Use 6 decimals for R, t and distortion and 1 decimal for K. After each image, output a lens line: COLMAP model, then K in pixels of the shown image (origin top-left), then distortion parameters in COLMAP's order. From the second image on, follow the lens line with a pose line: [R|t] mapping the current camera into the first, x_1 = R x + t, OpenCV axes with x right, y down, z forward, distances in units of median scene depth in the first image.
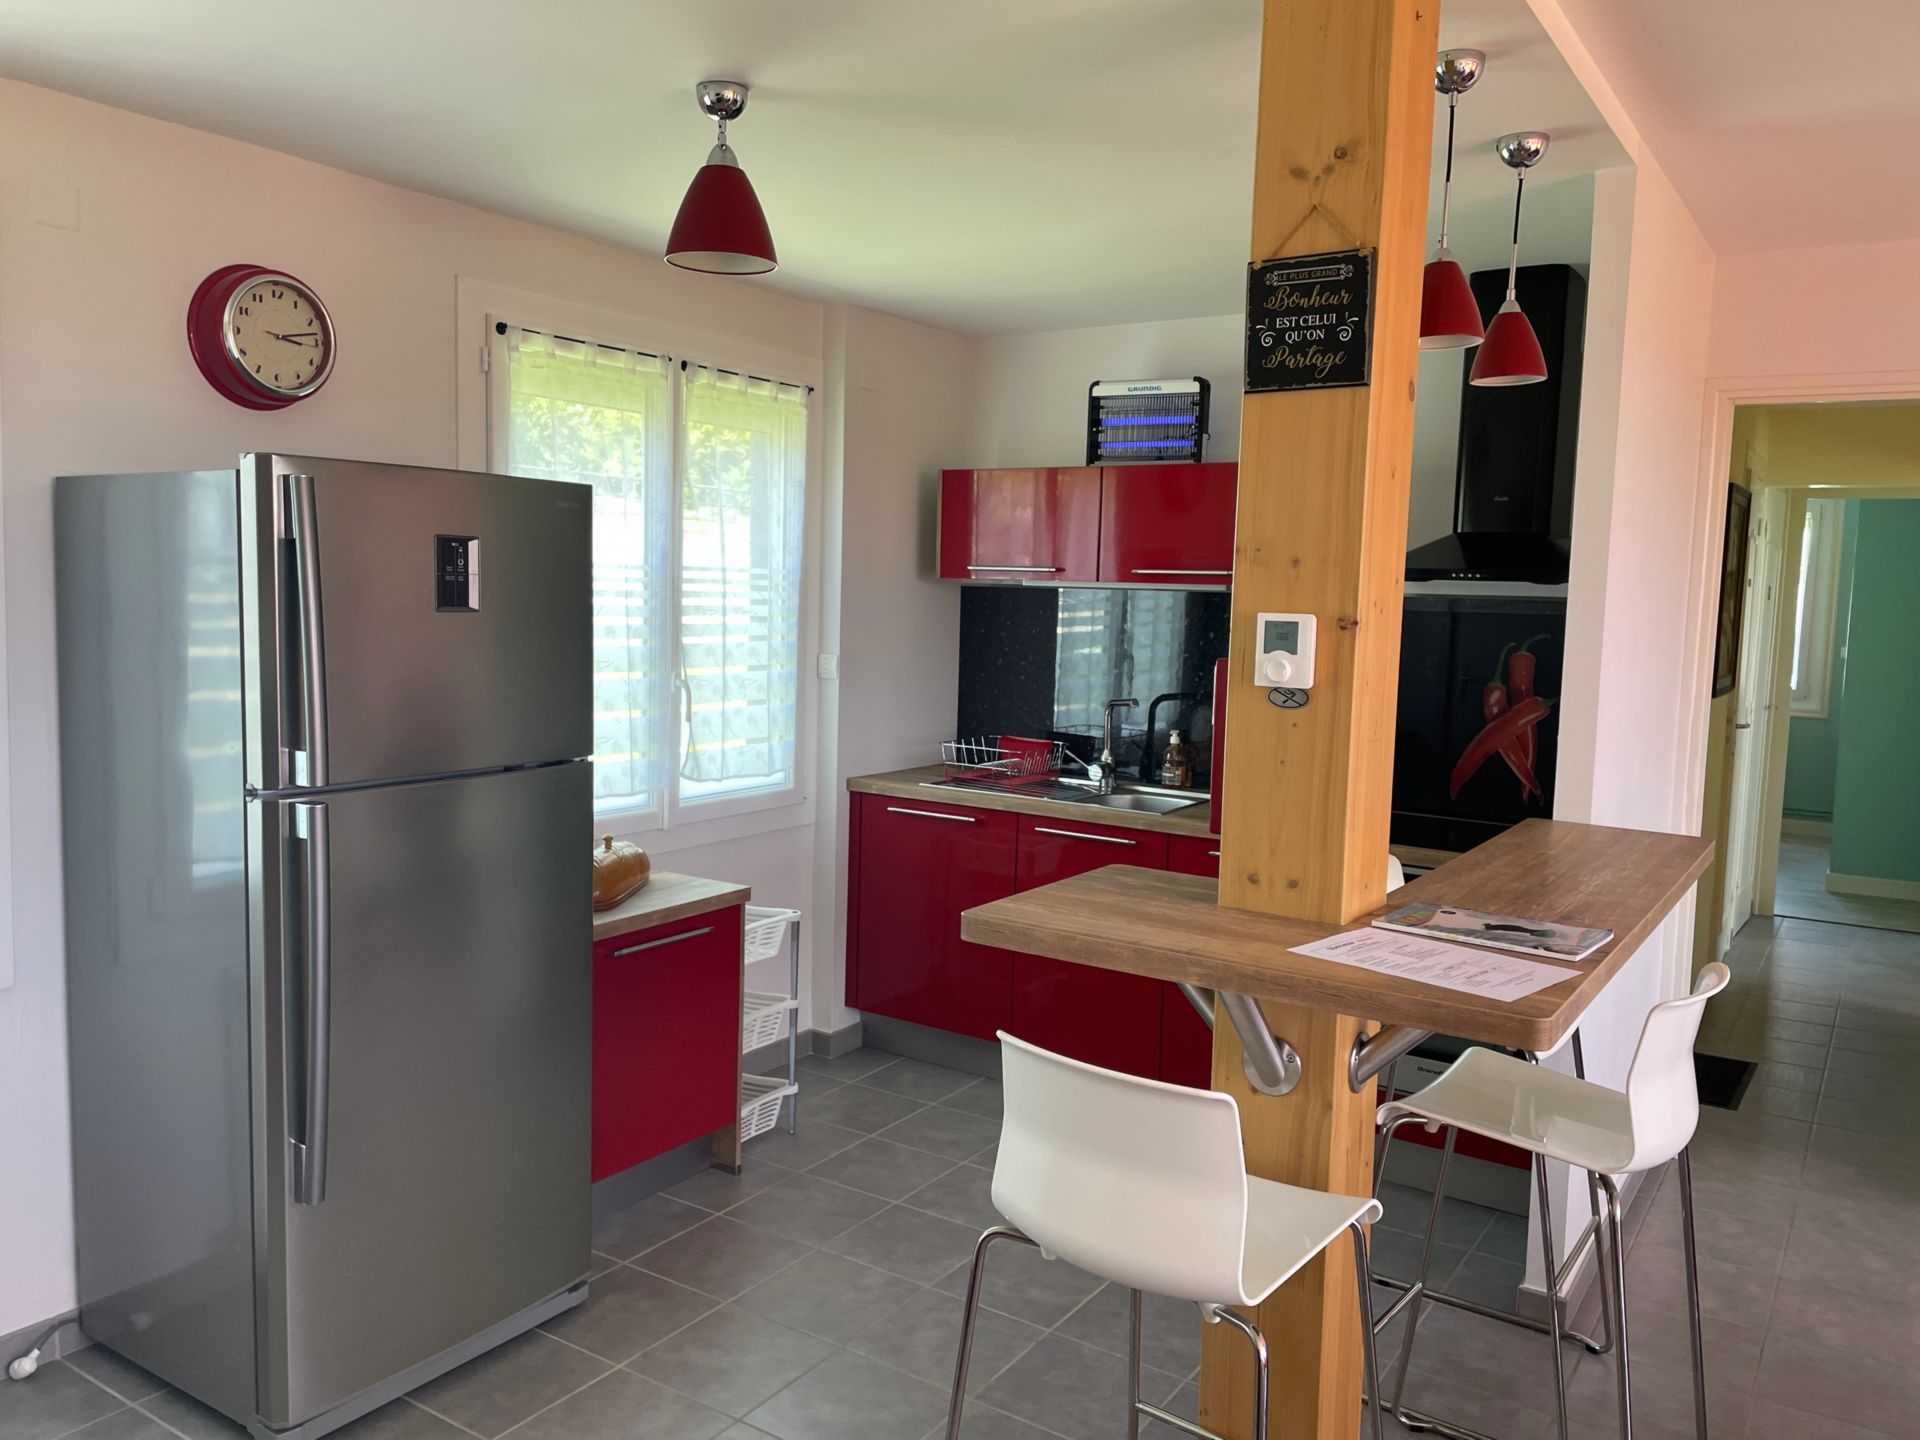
lens RADIAL K [[1435.2, 0, 960.0], [0, 1435.2, 720.0], [0, 0, 1]] dist [0.098291, -0.118406]
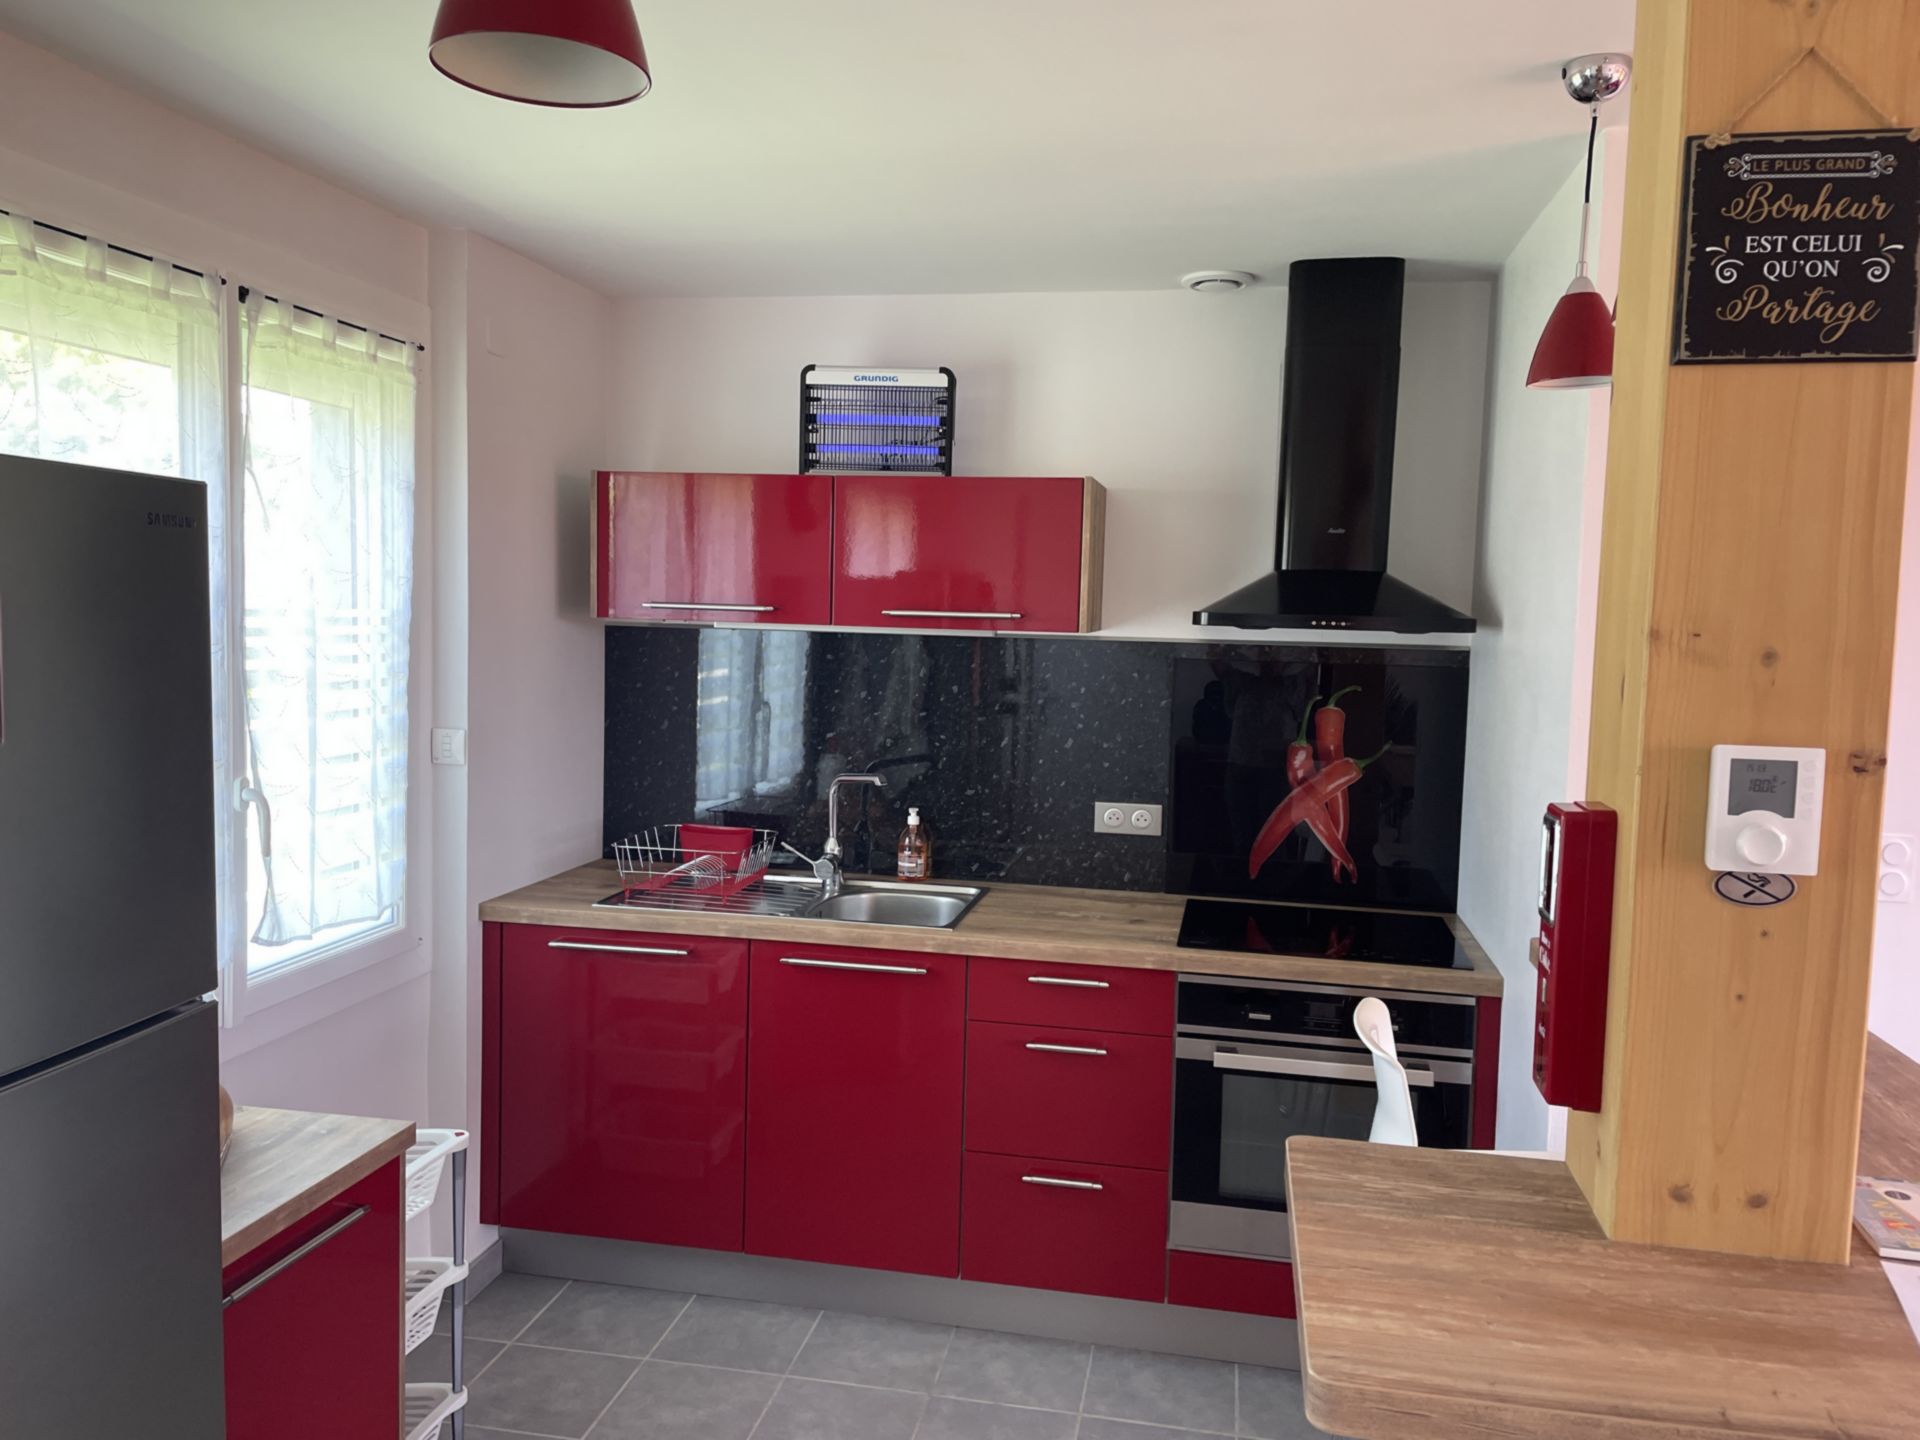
lens RADIAL K [[1435.2, 0, 960.0], [0, 1435.2, 720.0], [0, 0, 1]] dist [0.098291, -0.118406]
pose [[0.924621, -0.033269, 0.379432, -0.147335], [0.035628, 0.999365, 0.000804, -0.047978], [-0.379218, 0.012775, 0.925219, 0.289162]]
